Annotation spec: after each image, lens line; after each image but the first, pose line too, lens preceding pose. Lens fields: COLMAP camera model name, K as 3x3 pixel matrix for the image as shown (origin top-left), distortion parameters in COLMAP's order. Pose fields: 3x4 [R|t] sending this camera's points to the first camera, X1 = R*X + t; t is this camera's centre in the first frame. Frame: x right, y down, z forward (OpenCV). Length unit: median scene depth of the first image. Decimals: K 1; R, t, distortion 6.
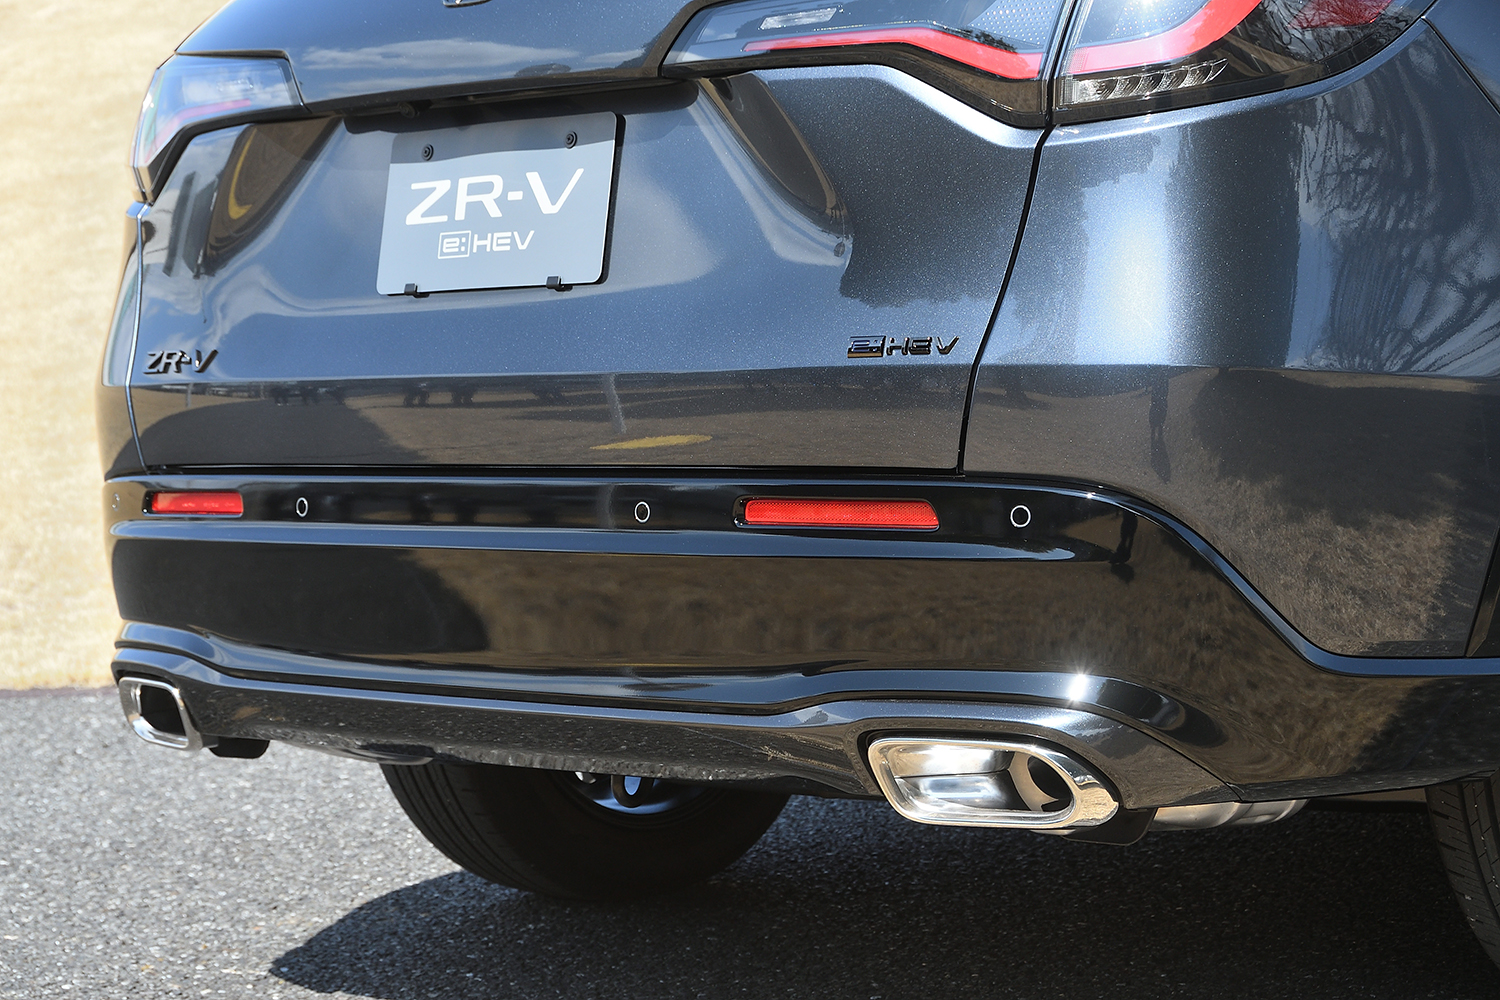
lens RADIAL K [[3635.2, 0, 721.3], [0, 3635.2, 589.3], [0, 0, 1]] dist [-0.025496, 0.000000]
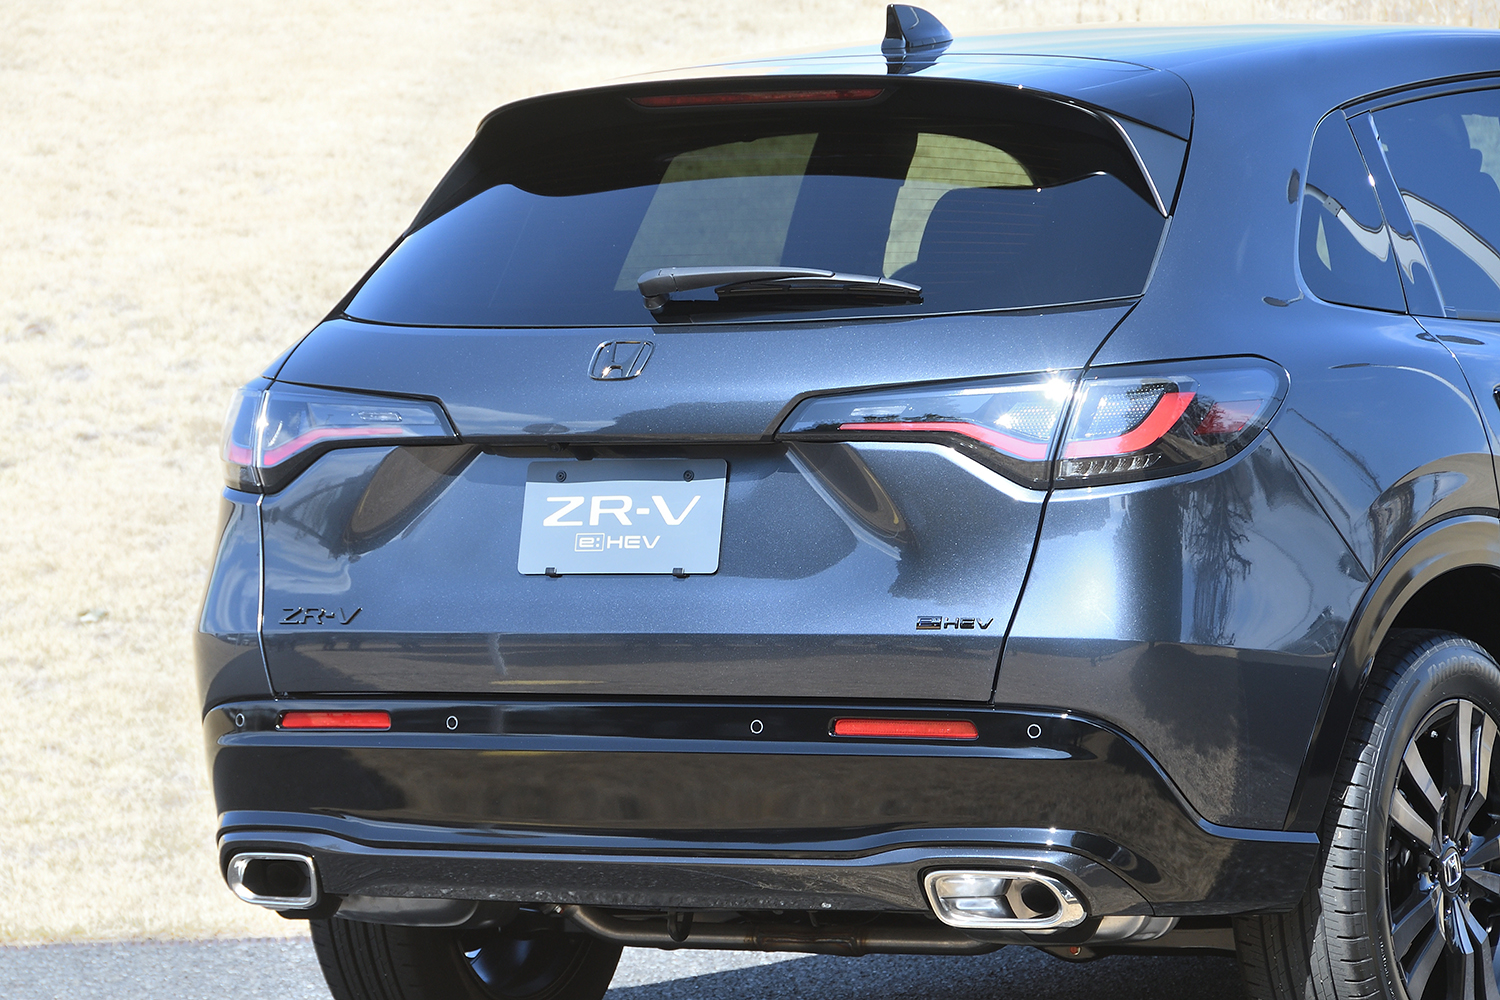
lens RADIAL K [[7575.6, 0, 747.6], [0, 7575.6, 503.5], [0, 0, 1]] dist [0.213619, 0.000000]
pose [[0.966406, 0.030564, 0.255195, -0.815785], [-0.011288, 0.996993, -0.076662, 0.125292], [-0.256771, 0.071206, 0.963846, -2.003690]]
